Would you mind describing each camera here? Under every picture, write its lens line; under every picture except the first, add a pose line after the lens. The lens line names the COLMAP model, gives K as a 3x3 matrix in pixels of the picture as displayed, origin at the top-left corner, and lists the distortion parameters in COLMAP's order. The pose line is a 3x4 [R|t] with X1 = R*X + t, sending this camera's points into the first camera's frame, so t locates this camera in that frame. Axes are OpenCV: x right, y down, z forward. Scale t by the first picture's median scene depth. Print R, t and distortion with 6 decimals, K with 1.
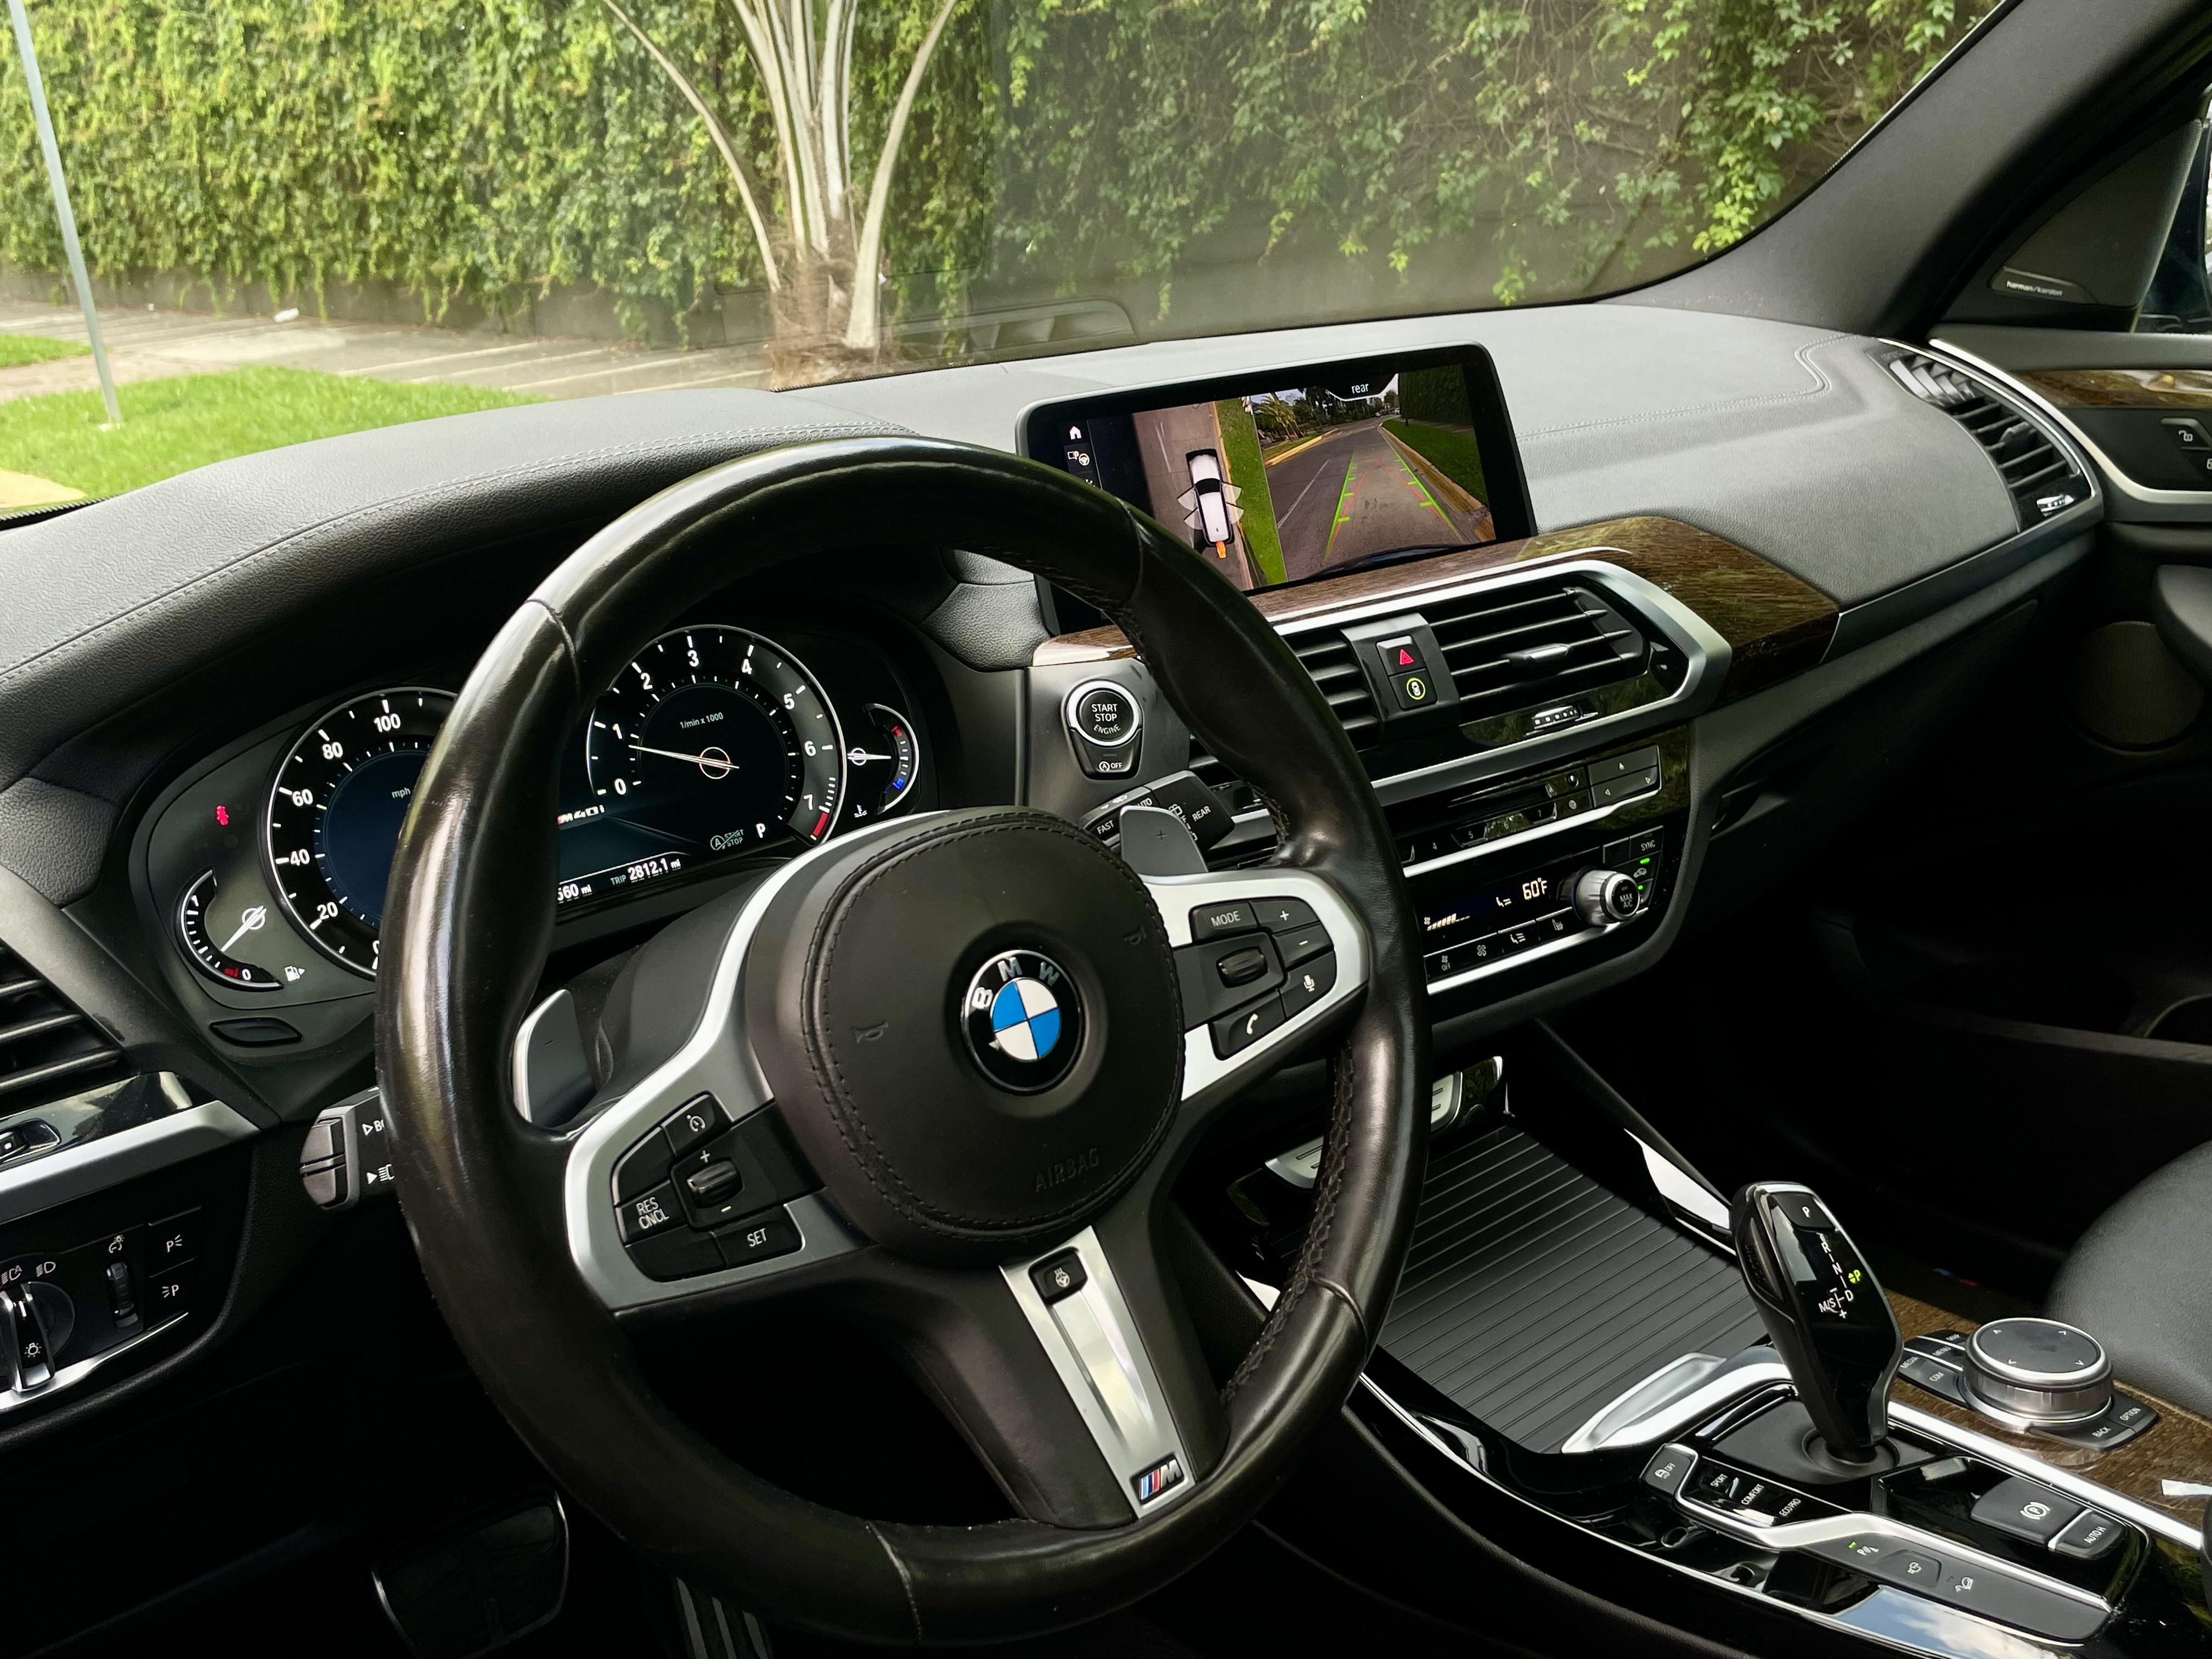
lens RADIAL K [[2106.6, 0, 1106.2], [0, 2106.6, 822.1], [0, 0, 1]] dist [0.014306, 0.000000]
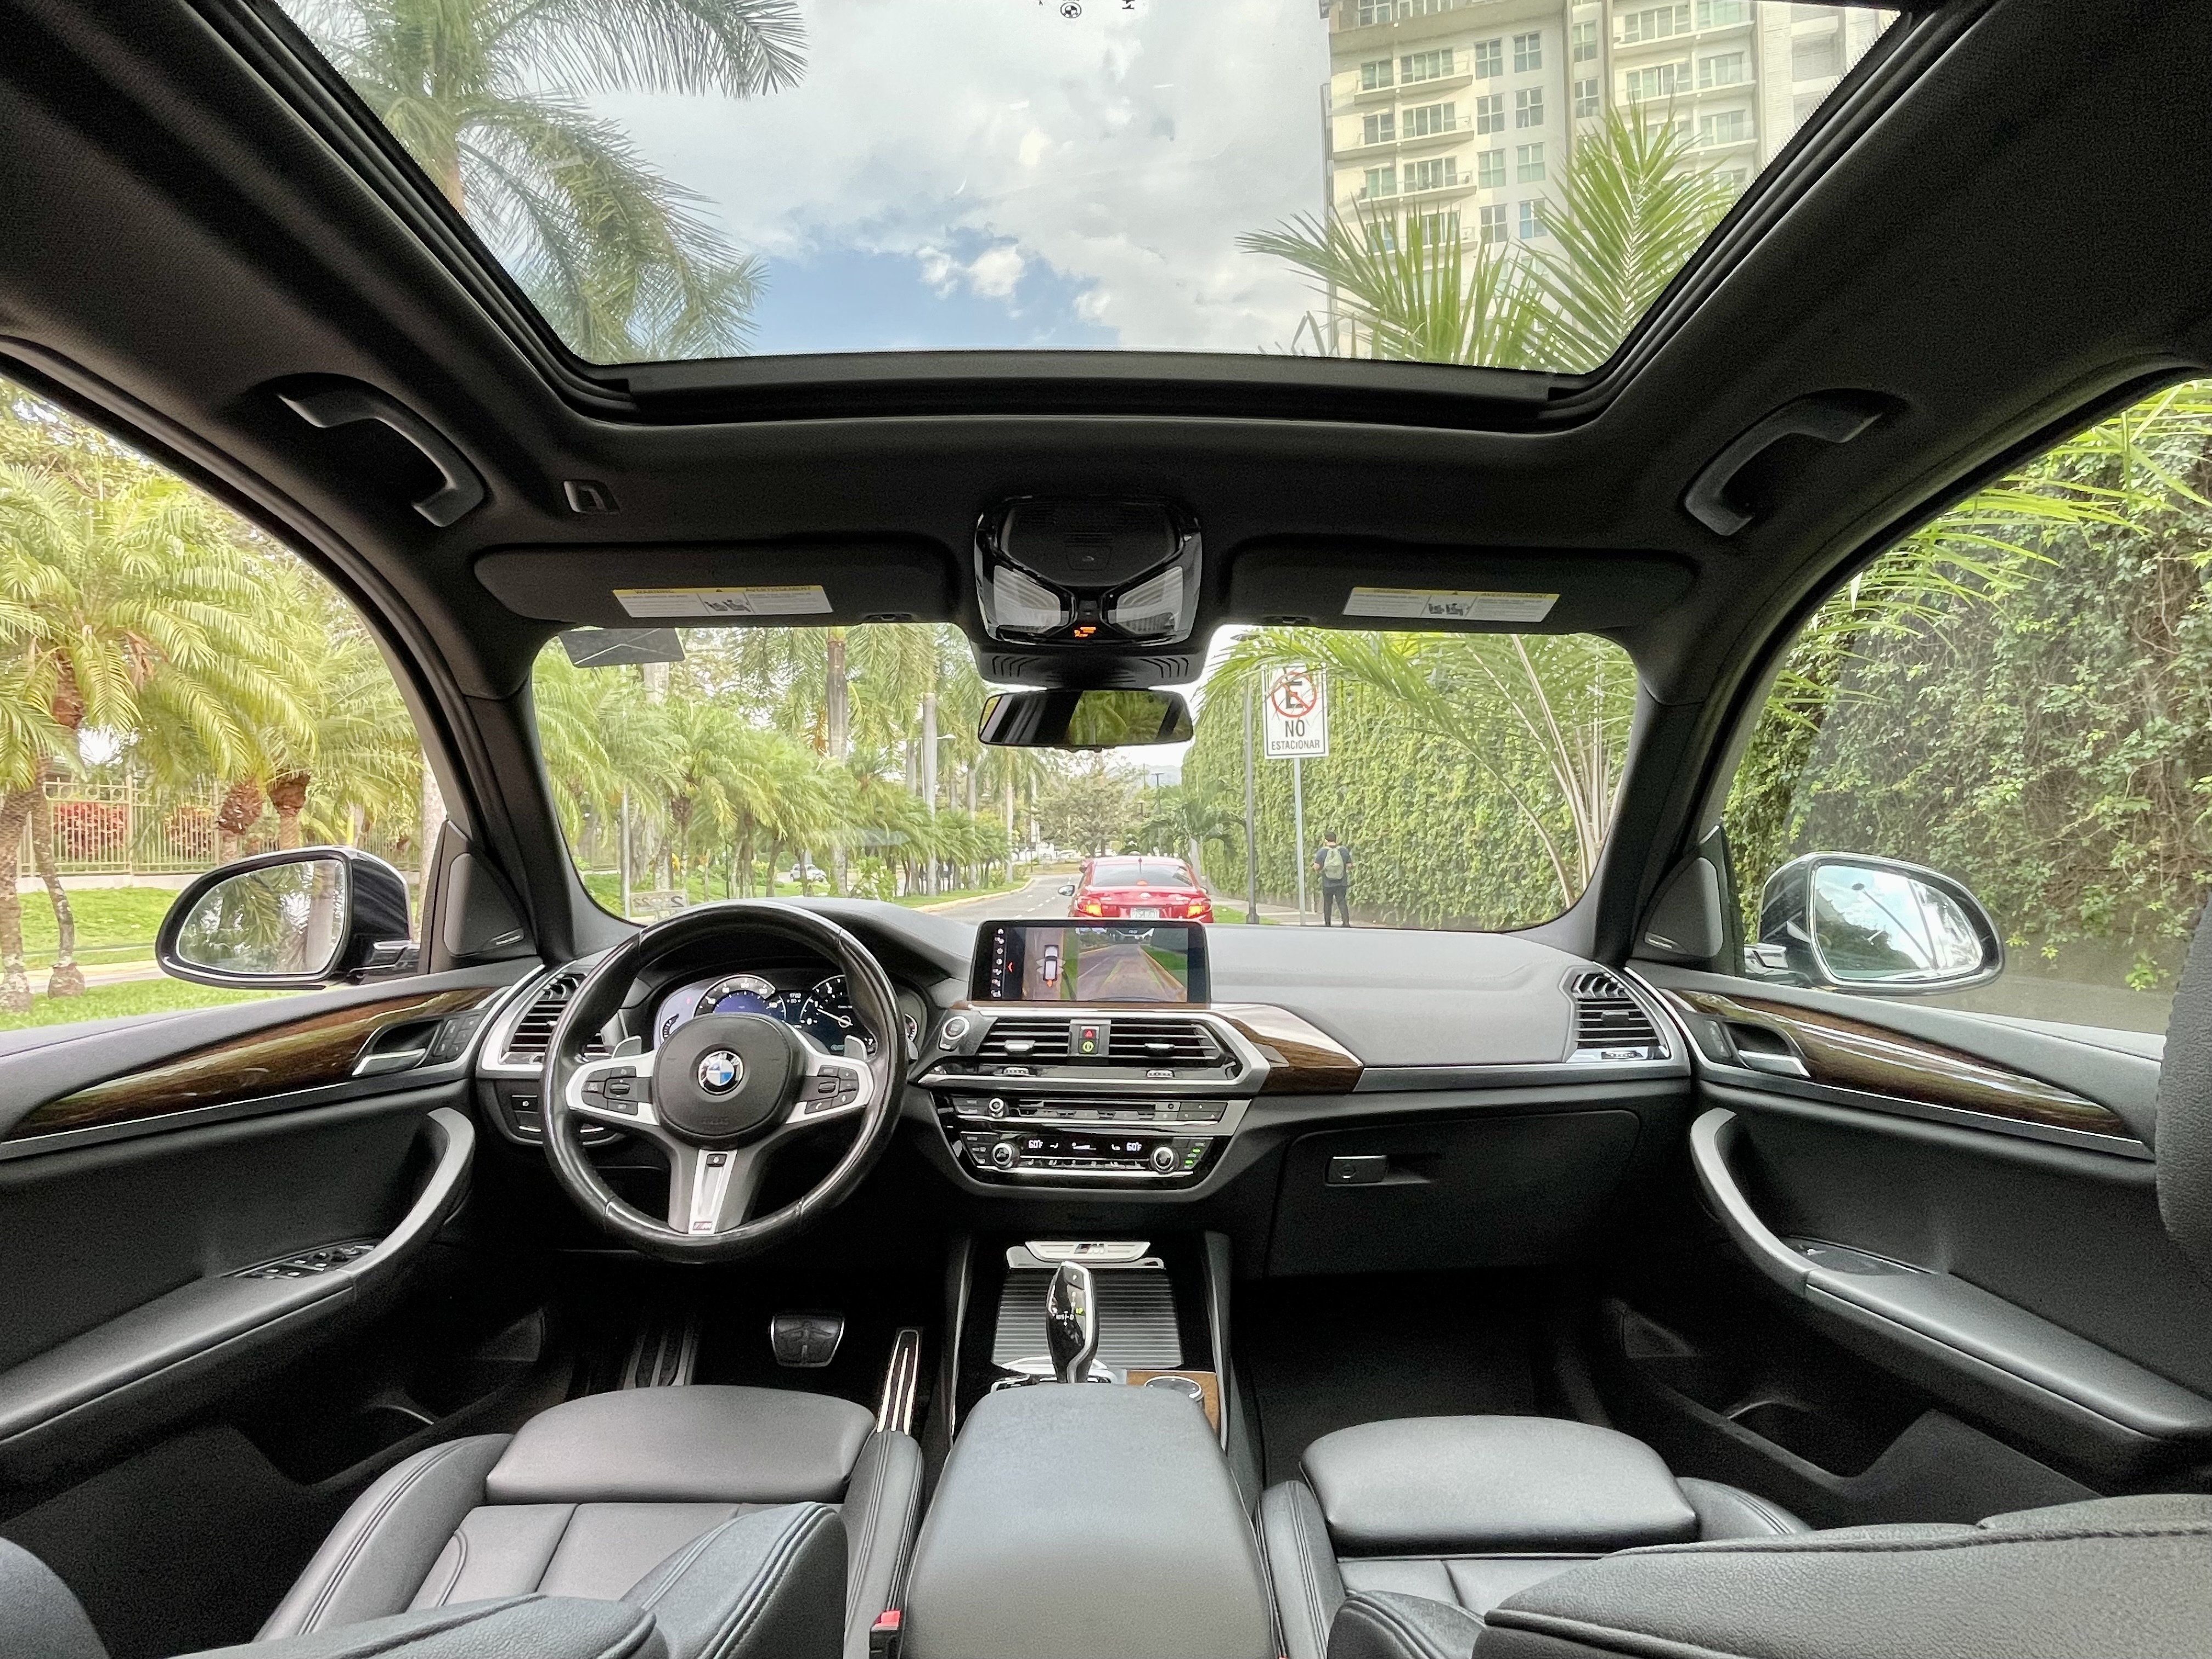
lens RADIAL K [[1166.9, 0, 1104.3], [0, 1166.9, 831.3], [0, 0, 1]] dist [-0.018987, -0.000600]
pose [[0.764476, 0.034807, -0.643712, 0.130589], [-0.240866, 0.941644, -0.235137, 0.001882], [0.597963, 0.334805, 0.728248, -0.007653]]
